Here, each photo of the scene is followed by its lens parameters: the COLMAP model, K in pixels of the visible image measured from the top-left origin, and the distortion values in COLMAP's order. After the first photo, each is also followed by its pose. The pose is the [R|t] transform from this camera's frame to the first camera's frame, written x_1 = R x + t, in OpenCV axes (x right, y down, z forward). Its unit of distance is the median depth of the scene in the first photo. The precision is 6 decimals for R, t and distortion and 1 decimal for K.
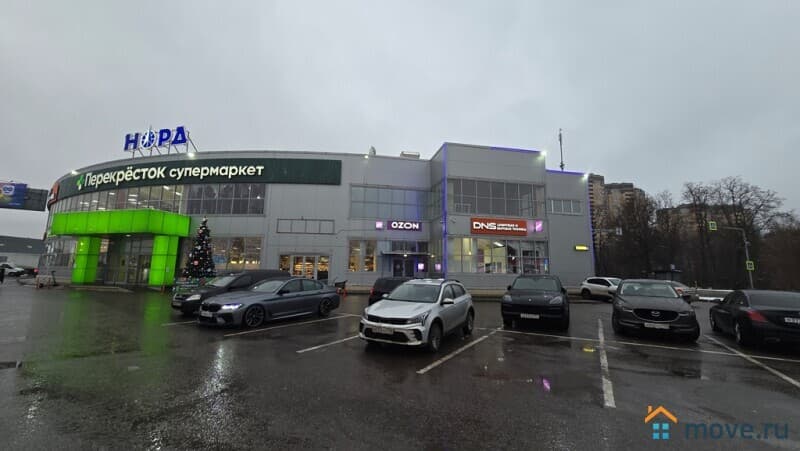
lens RADIAL K [[324.5, 0, 401.5], [0, 324.5, 229.3], [0, 0, 1]] dist [-0.002284, -0.000529]
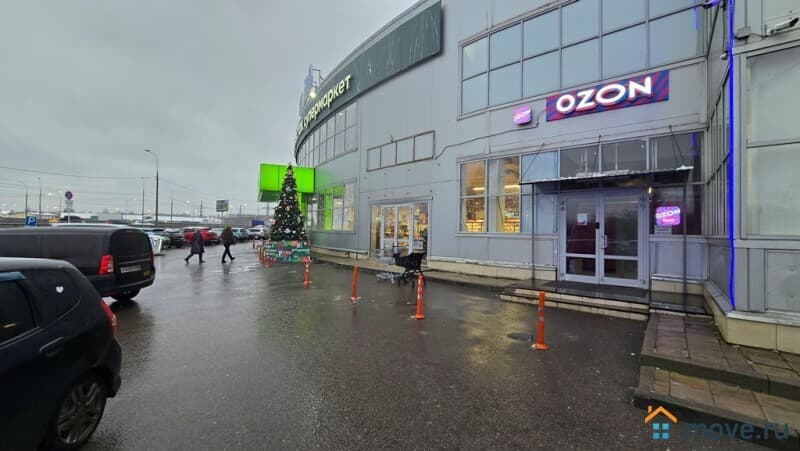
lens RADIAL K [[324.5, 0, 401.1], [0, 324.5, 222.8], [0, 0, 1]] dist [-0.002284, -0.000529]
pose [[0.635082, -0.024781, -0.772048, 0.137908], [0.098288, 0.993953, 0.048948, 0.082975], [0.766166, -0.106969, 0.633677, 0.626736]]
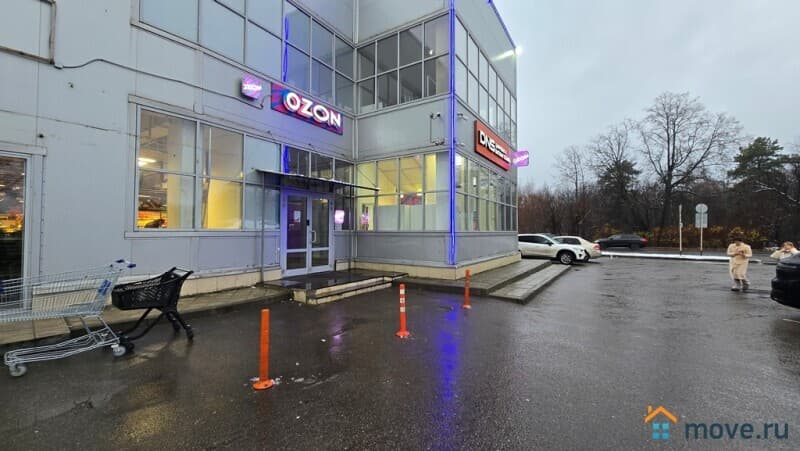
lens RADIAL K [[324.5, 0, 399.7], [0, 324.5, 222.4], [0, 0, 1]] dist [-0.002284, -0.000529]
pose [[0.694277, 0.006498, 0.719678, -0.199716], [-0.093401, 0.992316, 0.081145, 0.080860], [-0.713621, -0.123556, 0.689550, 0.655372]]
